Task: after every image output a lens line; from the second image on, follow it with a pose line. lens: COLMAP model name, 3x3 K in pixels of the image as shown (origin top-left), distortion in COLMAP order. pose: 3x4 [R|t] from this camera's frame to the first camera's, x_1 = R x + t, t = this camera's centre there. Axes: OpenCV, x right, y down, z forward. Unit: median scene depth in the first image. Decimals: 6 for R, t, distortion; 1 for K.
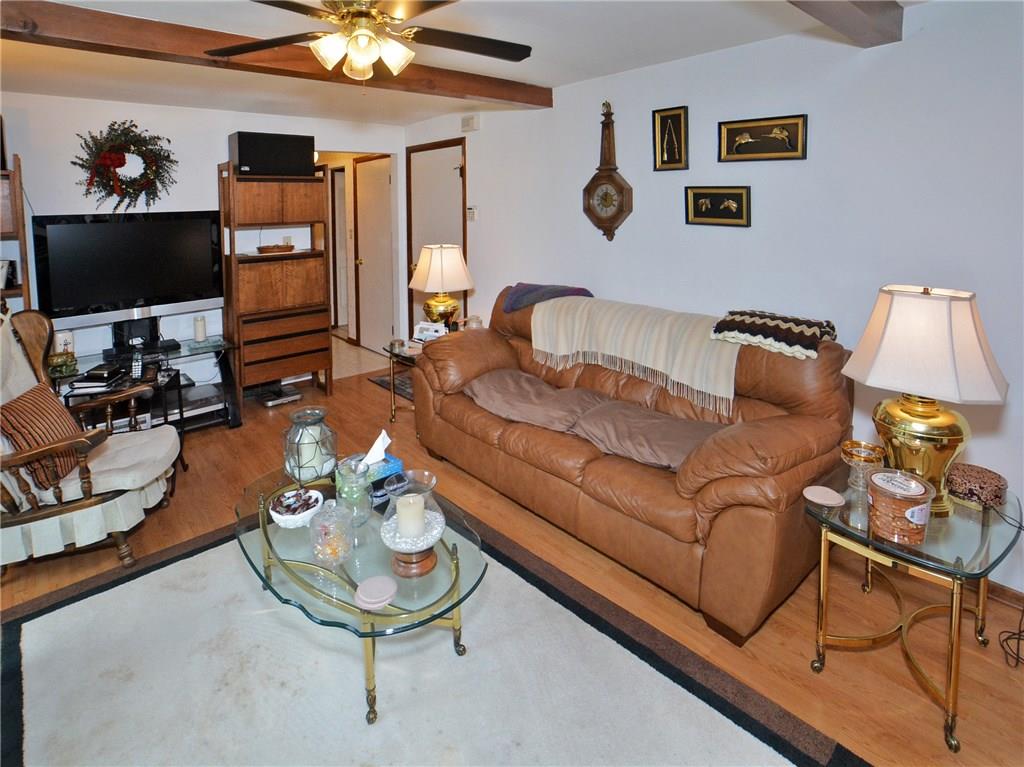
lens RADIAL K [[535.7, 0, 512.0], [0, 535.7, 383.5], [0, 0, 1]] dist [-0.005649, 0.000218]
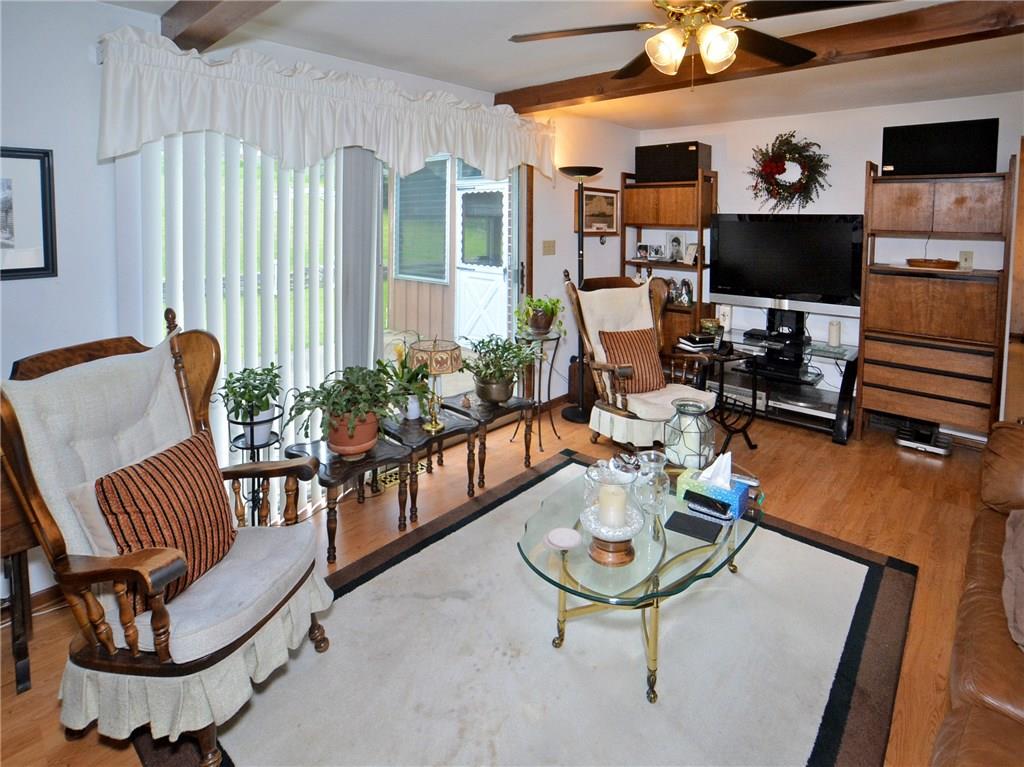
lens RADIAL K [[535.7, 0, 512.0], [0, 535.7, 383.5], [0, 0, 1]] dist [-0.005649, 0.000218]
pose [[0.112334, 0.321114, -0.940355, 0.372675], [-0.333580, 0.903612, 0.268718, -0.102578], [0.936005, 0.283497, 0.208624, 0.311296]]
